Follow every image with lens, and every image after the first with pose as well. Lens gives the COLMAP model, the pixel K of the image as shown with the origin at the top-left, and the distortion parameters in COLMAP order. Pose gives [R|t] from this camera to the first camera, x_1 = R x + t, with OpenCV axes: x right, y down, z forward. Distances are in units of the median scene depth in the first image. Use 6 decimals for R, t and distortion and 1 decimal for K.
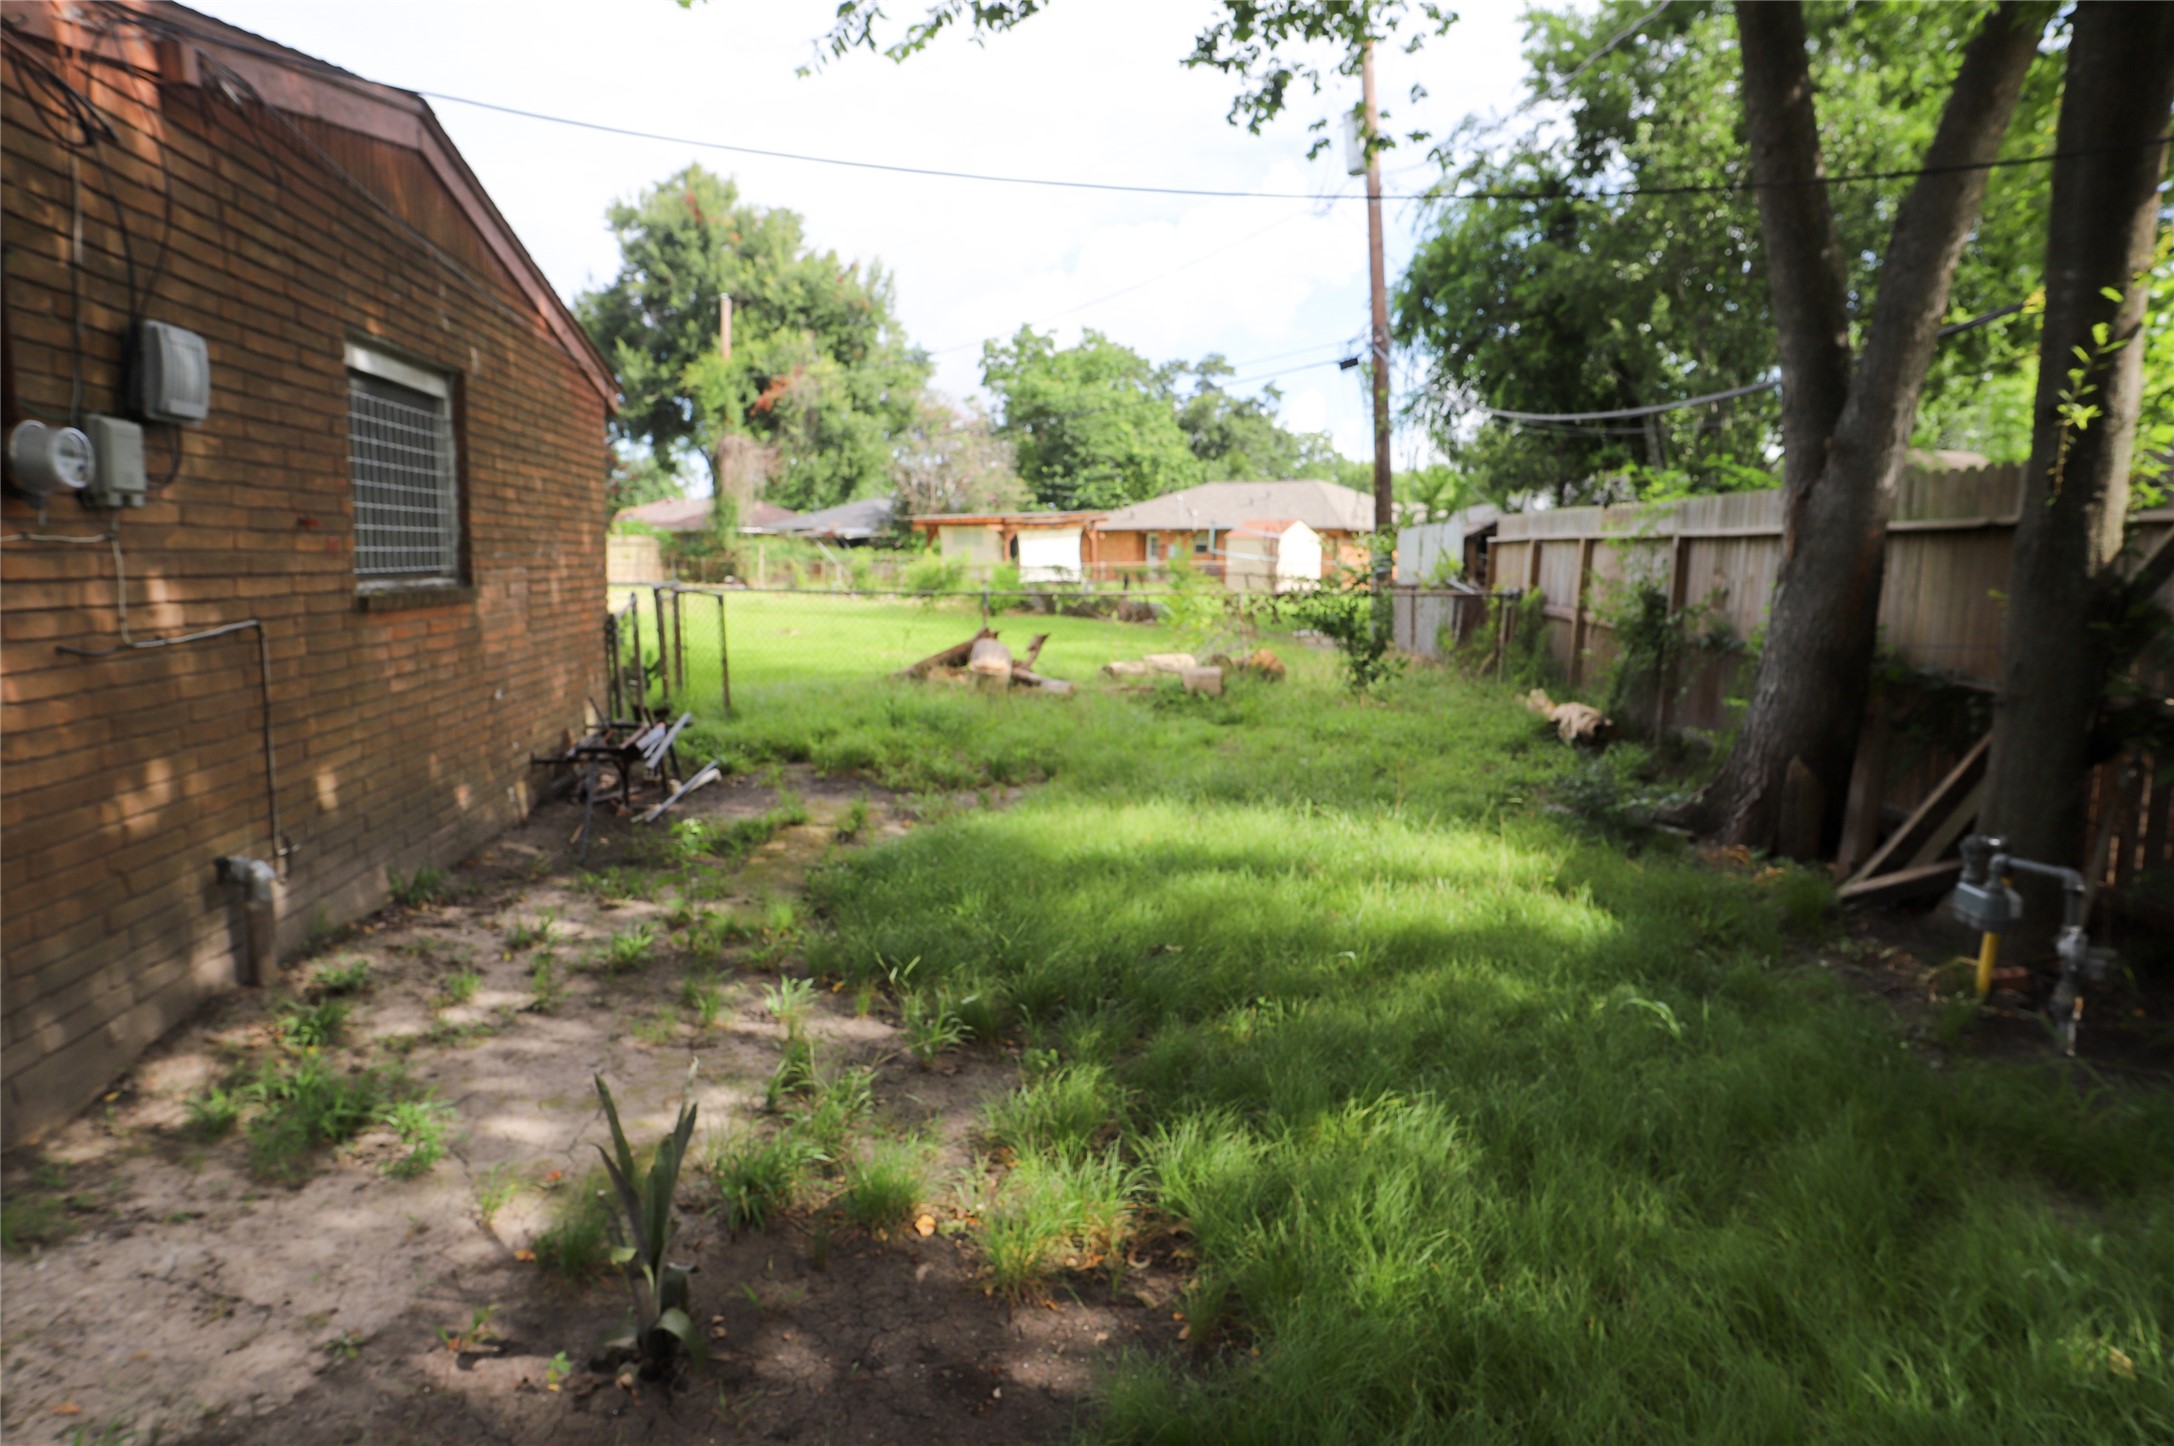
lens RADIAL K [[1259.4, 0, 1099.8], [0, 1259.4, 724.1], [0, 0, 1]] dist [-0.020085, 0.000992]
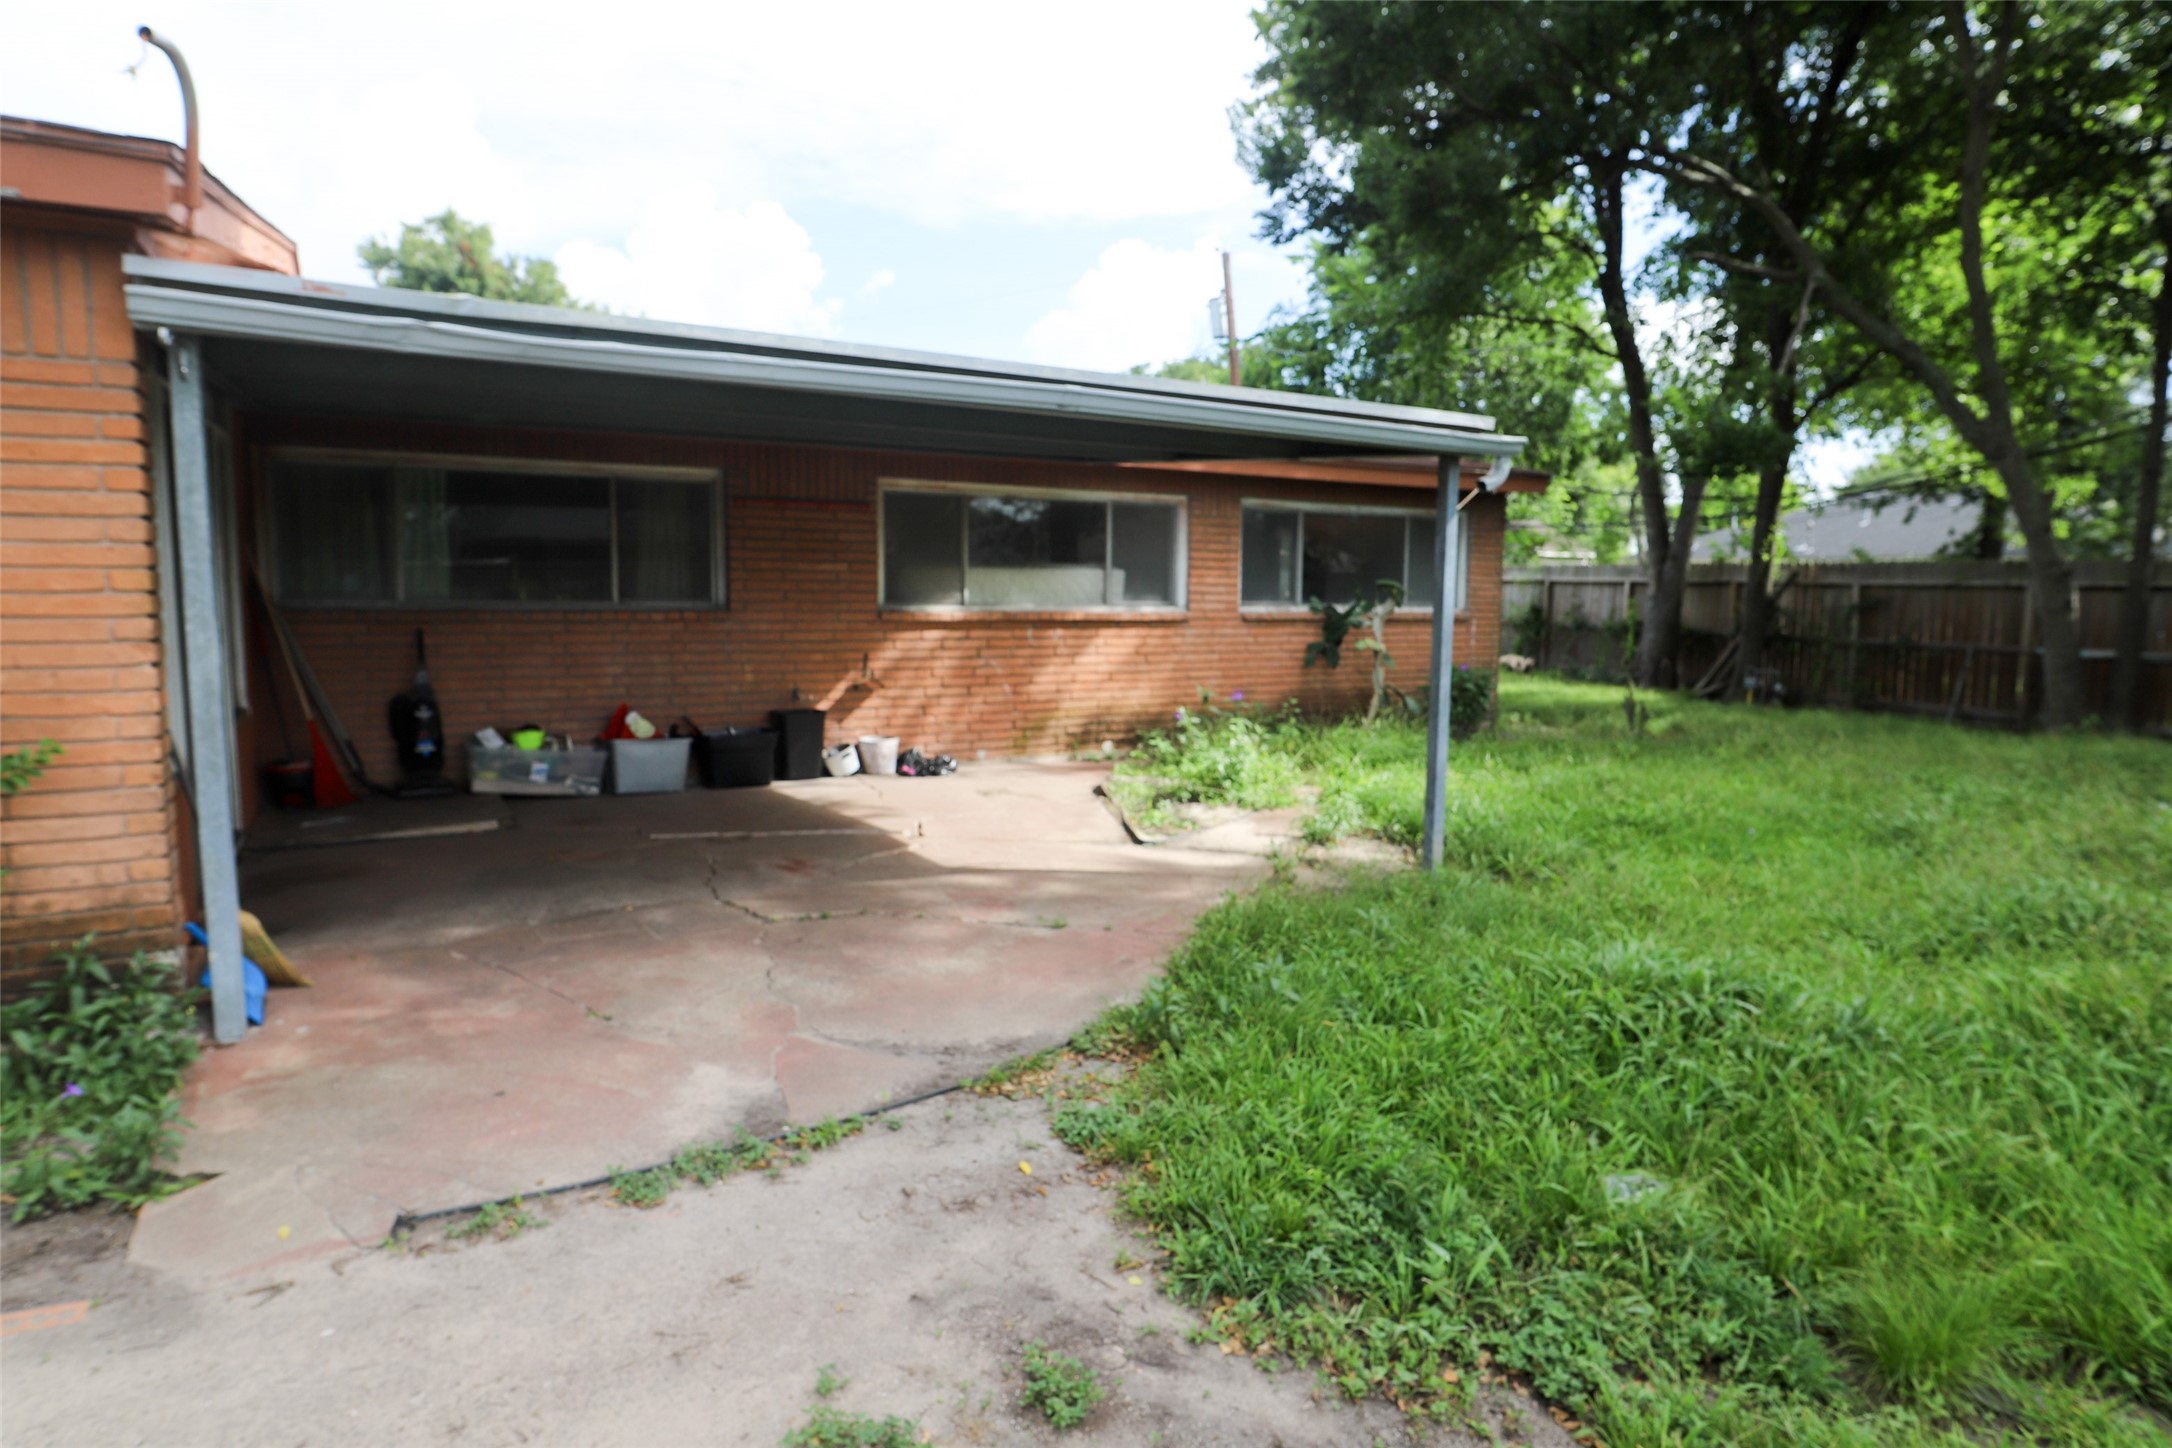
lens RADIAL K [[1258.2, 0, 1098.8], [0, 1258.2, 725.1], [0, 0, 1]] dist [-0.020085, 0.000992]
pose [[0.933373, -0.043231, 0.356296, -0.219794], [0.049501, 0.998738, -0.008495, 0.017509], [-0.355479, 0.025566, 0.934335, -0.161885]]
